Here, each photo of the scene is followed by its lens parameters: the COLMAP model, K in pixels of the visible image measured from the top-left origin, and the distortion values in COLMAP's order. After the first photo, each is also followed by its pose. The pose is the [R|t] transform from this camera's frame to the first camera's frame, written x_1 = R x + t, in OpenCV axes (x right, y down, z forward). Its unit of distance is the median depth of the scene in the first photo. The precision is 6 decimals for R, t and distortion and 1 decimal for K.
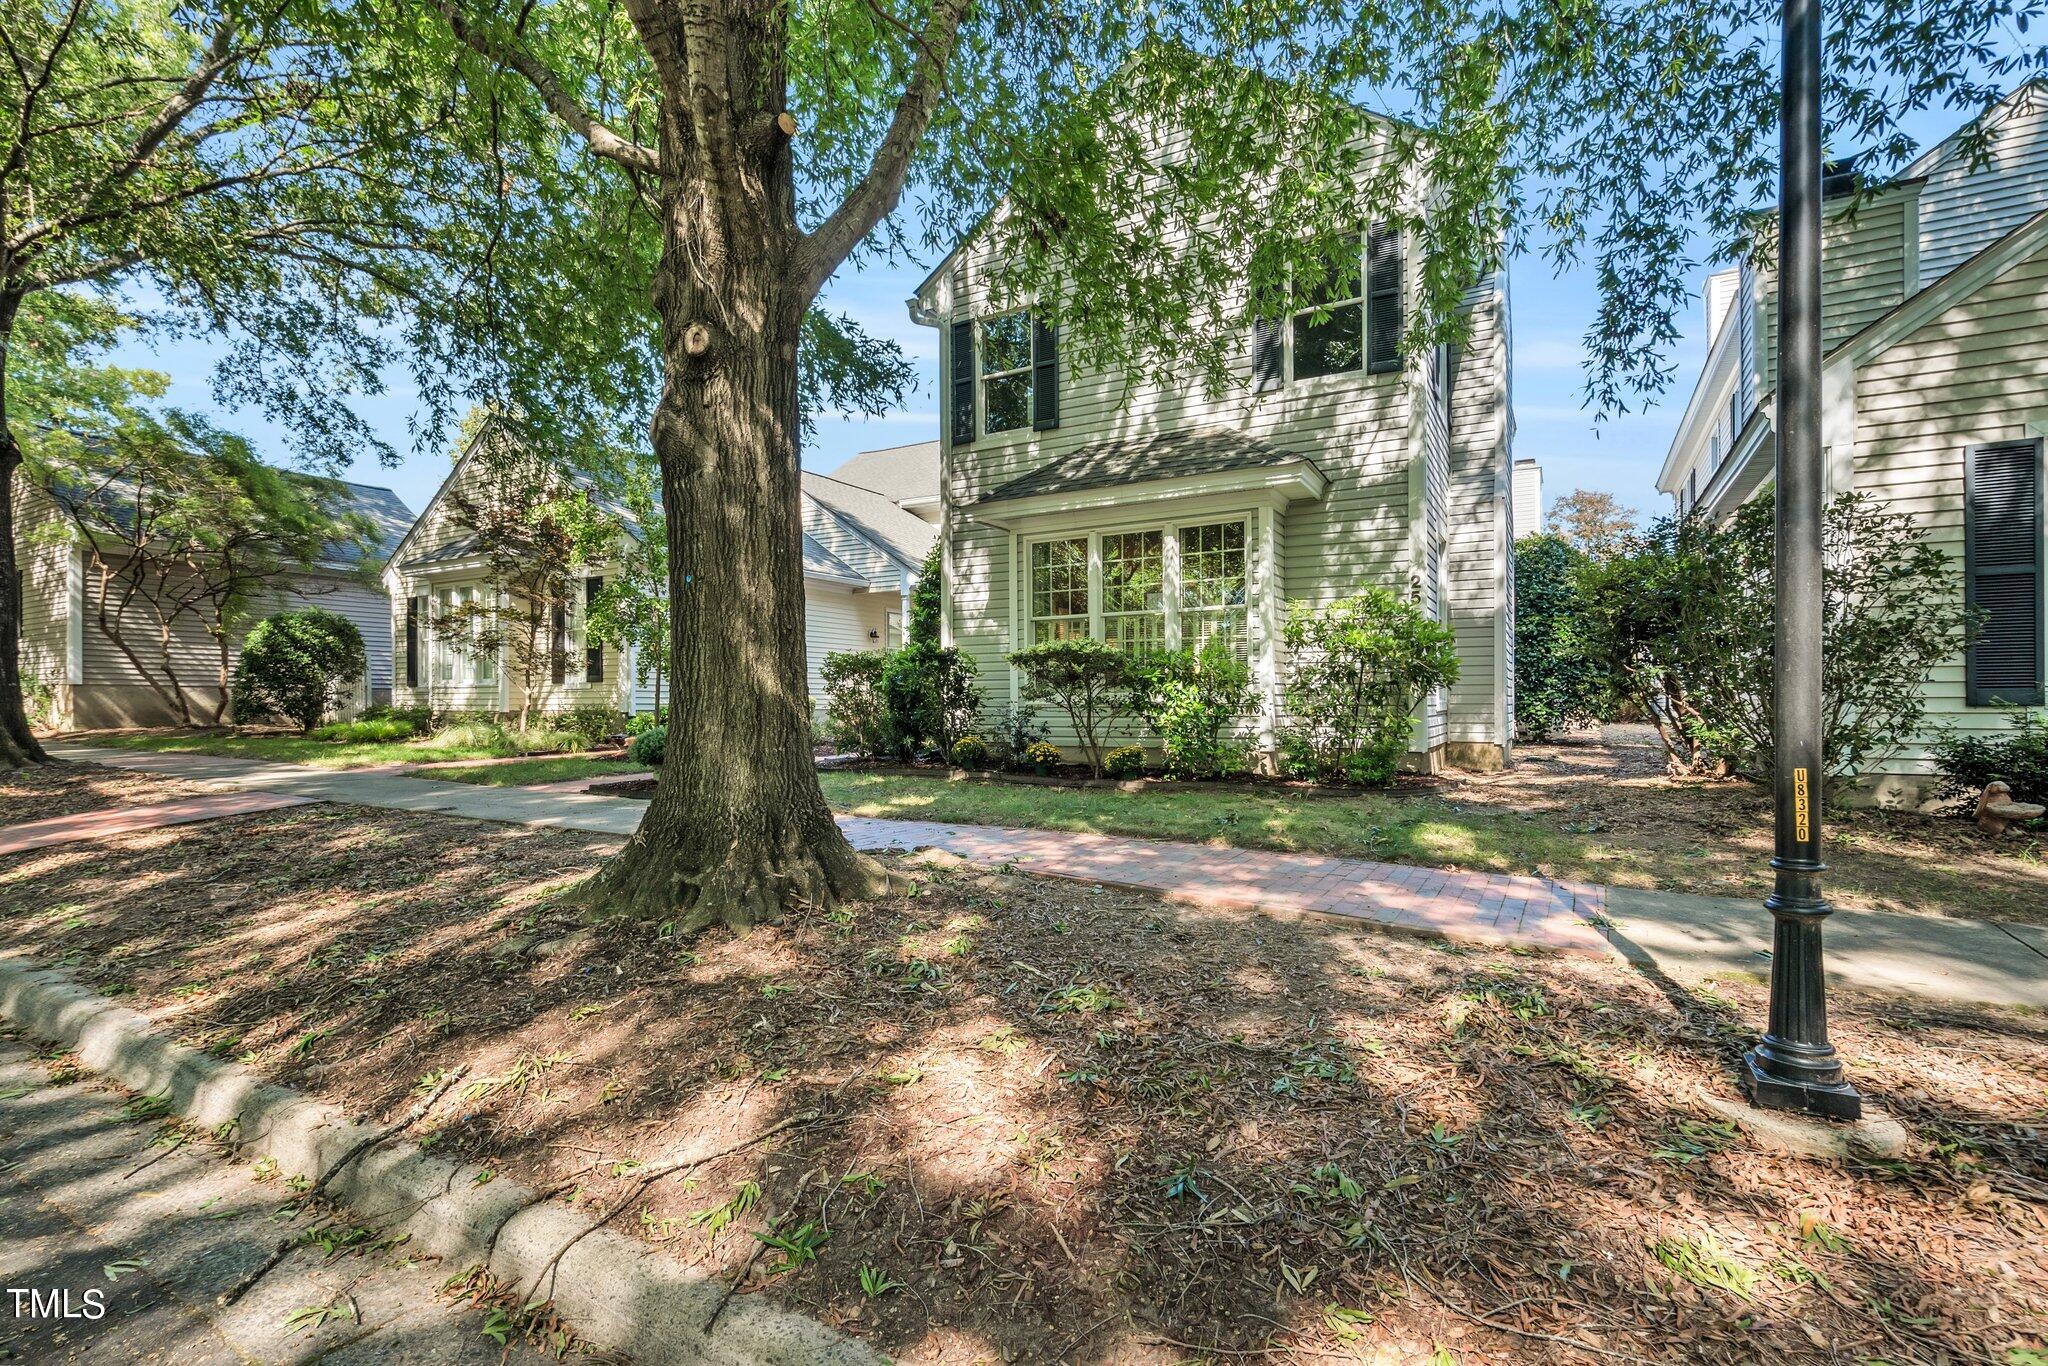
lens RADIAL K [[937.5, 0, 1013.2], [0, 937.5, 690.5], [0, 0, 1]] dist [0.003134, 0.000282]
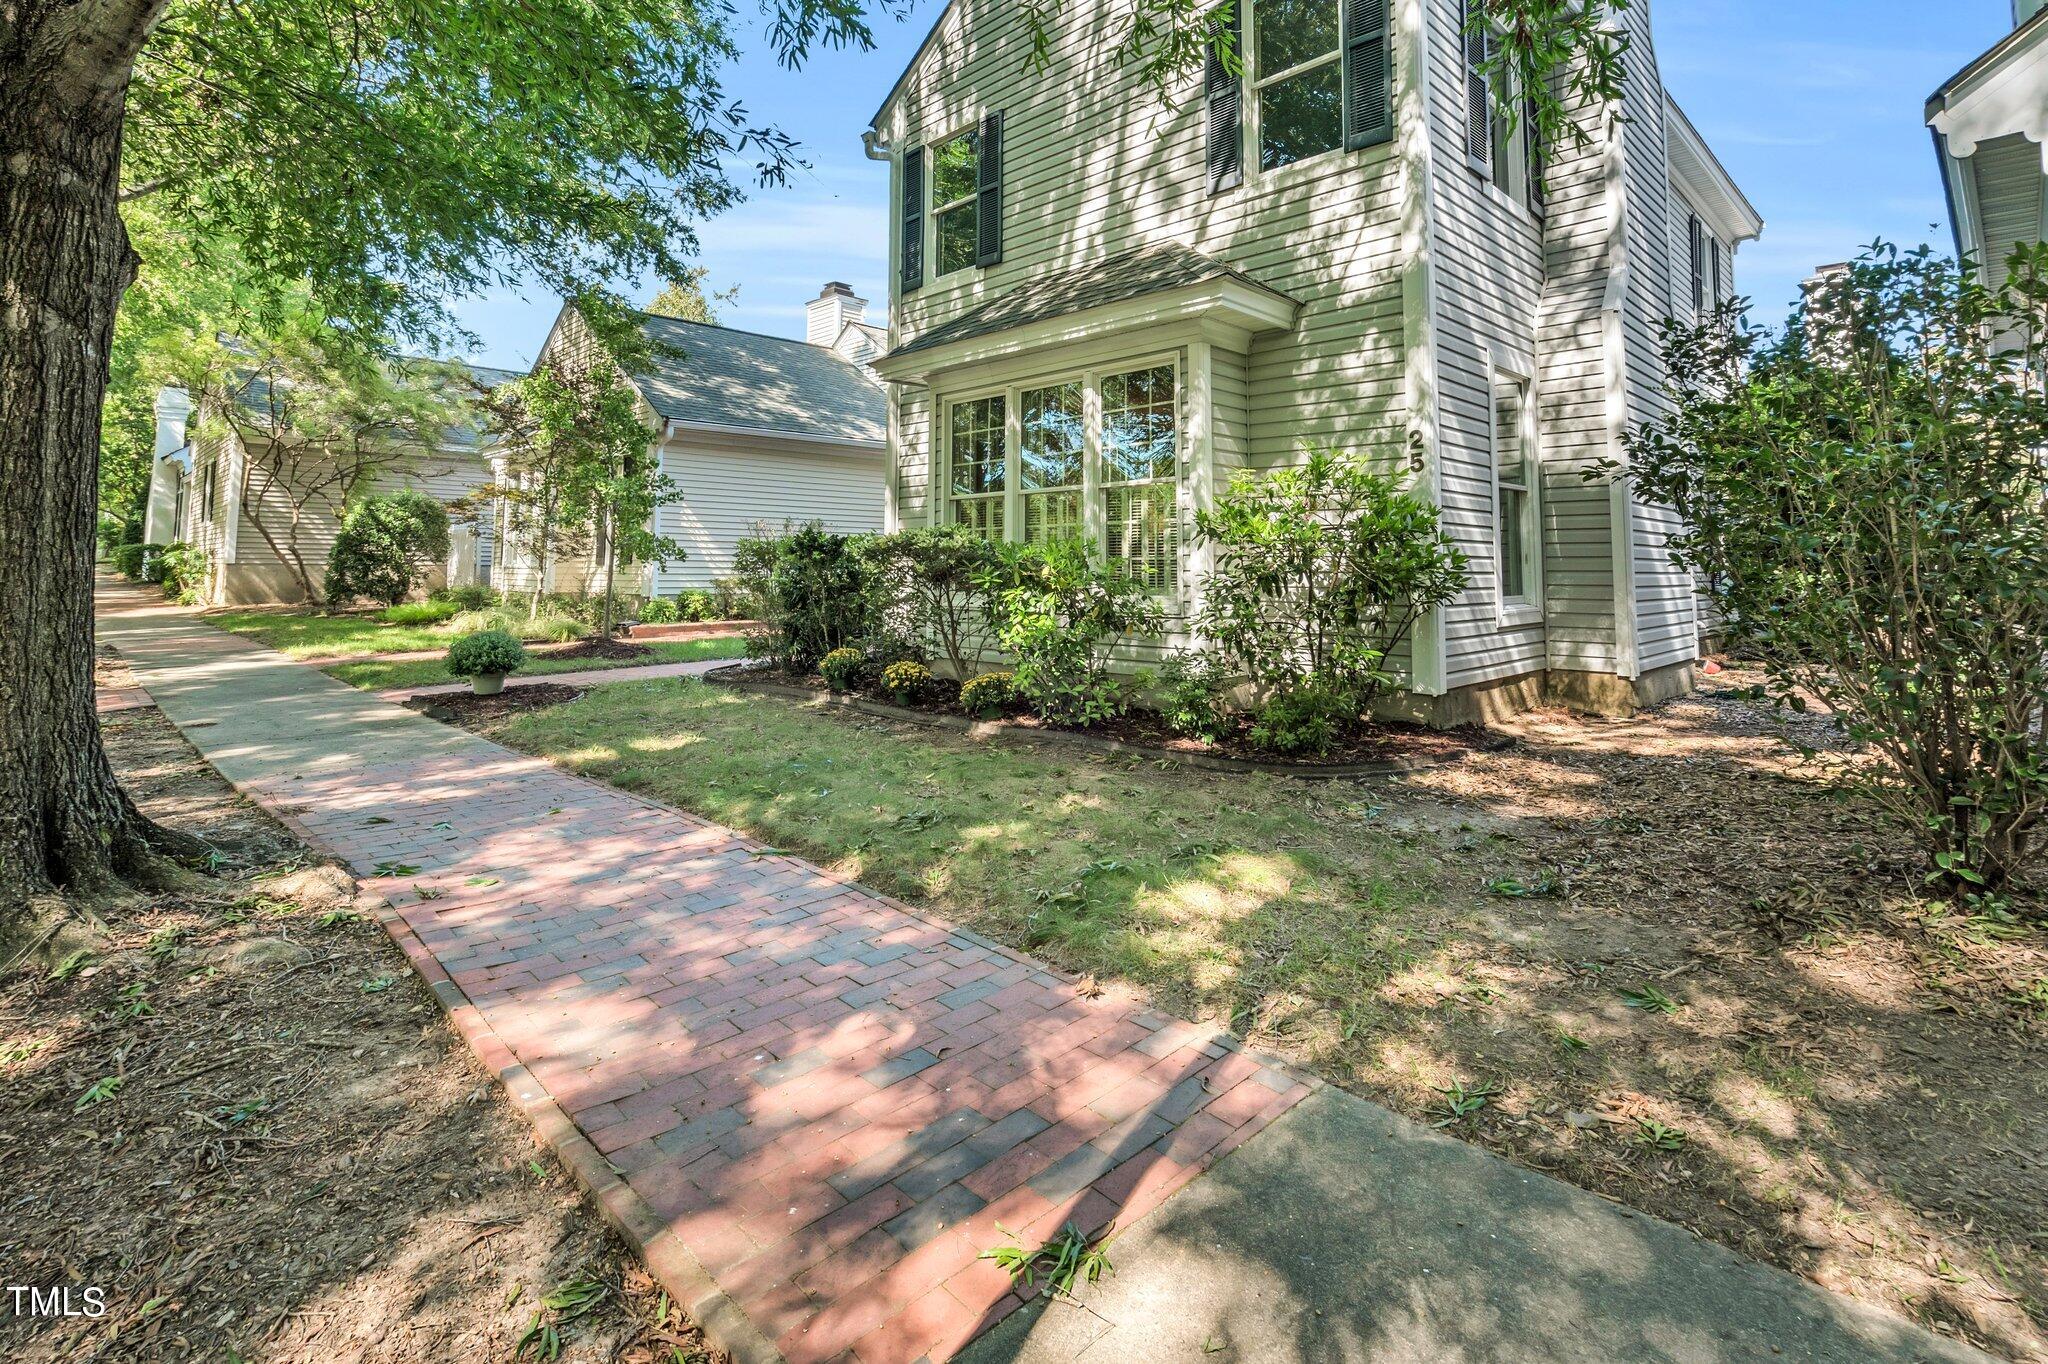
lens RADIAL K [[937.5, 0, 1087.9], [0, 937.5, 478.7], [0, 0, 1]] dist [0.003134, 0.000282]
pose [[0.963892, -0.018536, -0.265647, 0.359653], [-0.001128, 0.997281, -0.073677, -0.034939], [0.266291, 0.071317, 0.961251, 0.270307]]
